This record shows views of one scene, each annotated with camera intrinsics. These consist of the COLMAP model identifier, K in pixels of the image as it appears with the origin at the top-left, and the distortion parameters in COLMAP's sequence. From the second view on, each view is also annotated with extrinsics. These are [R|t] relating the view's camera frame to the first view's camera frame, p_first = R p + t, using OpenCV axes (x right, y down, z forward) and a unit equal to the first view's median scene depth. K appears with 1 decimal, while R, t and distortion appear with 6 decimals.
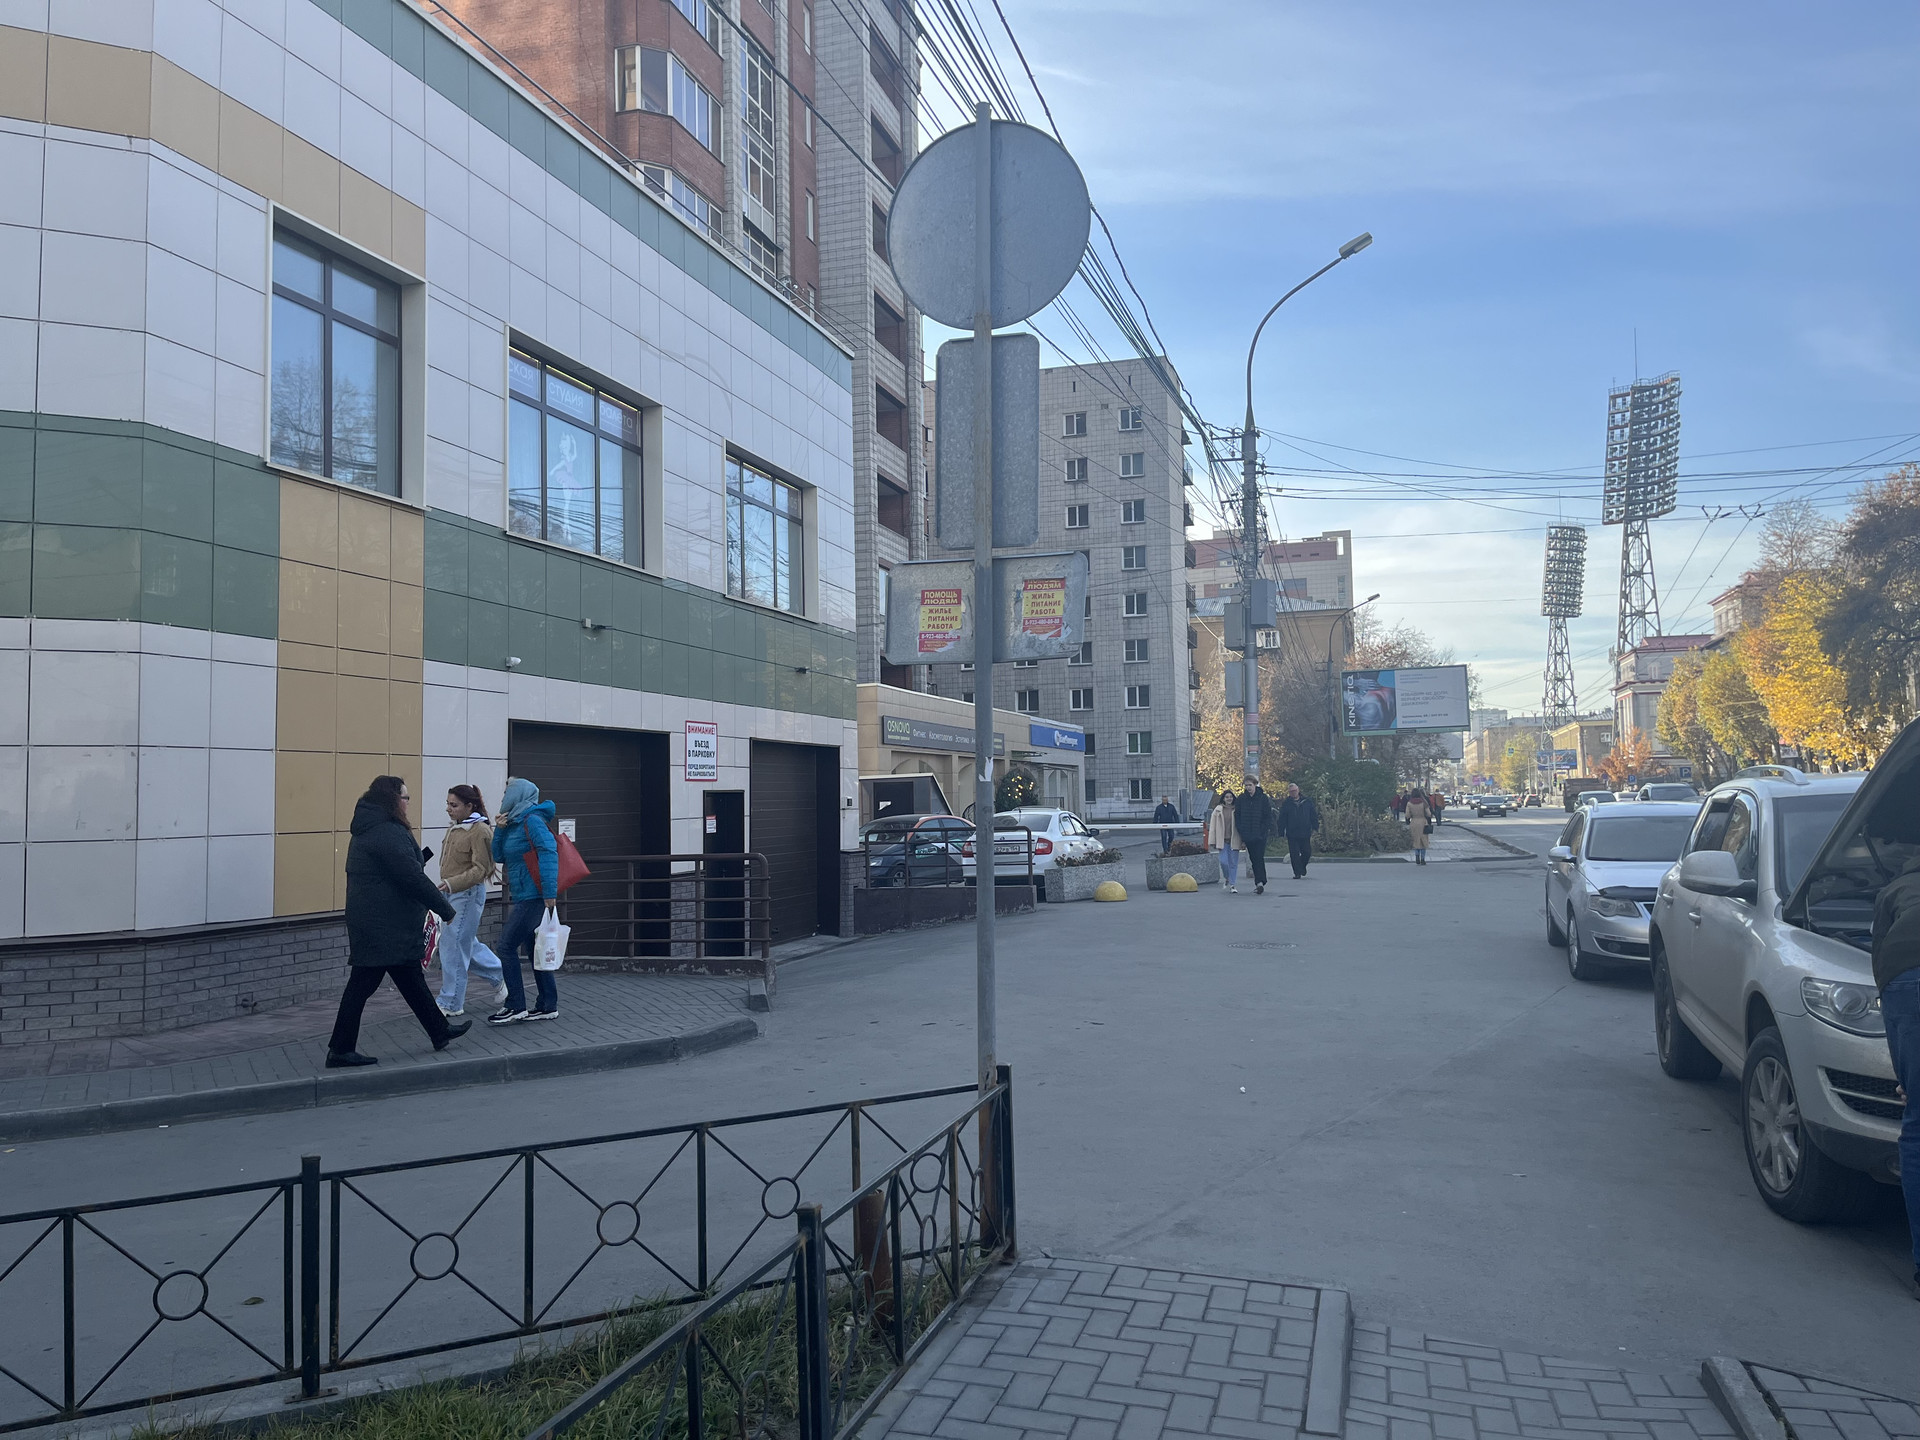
lens RADIAL K [[1444.0, 0, 950.2], [0, 1444.0, 723.1], [0, 0, 1]] dist [0.055316, -0.056295]
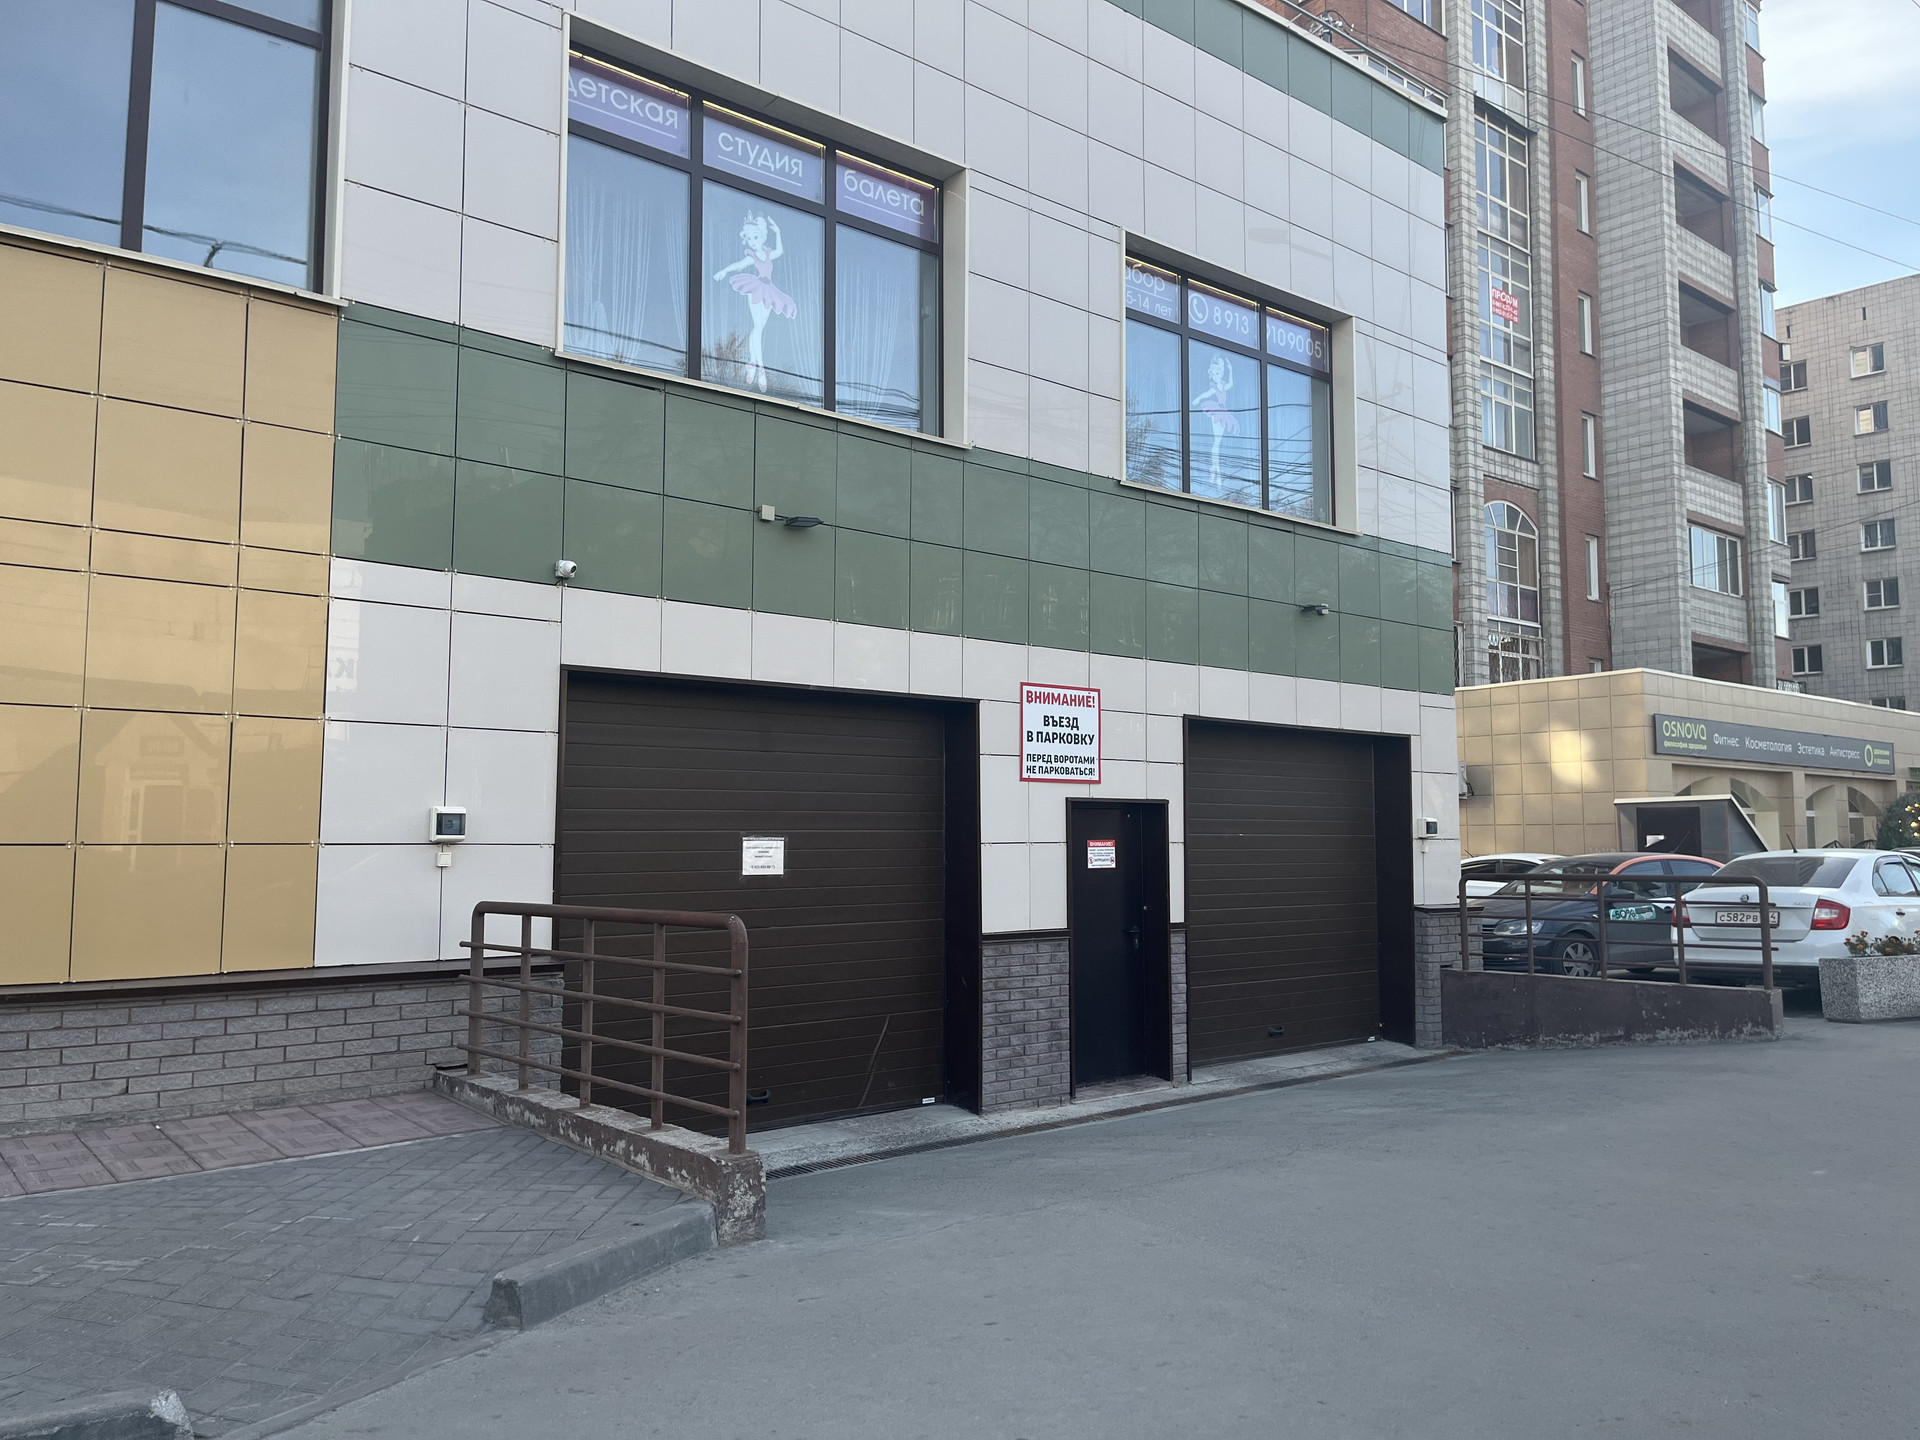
lens RADIAL K [[1444.0, 0, 967.1], [0, 1444.0, 717.9], [0, 0, 1]] dist [0.055316, -0.056295]
pose [[0.839527, -0.027764, -0.542608, 0.103319], [0.013110, 0.999438, -0.030854, 0.025810], [0.543159, 0.018789, 0.839419, 0.388908]]
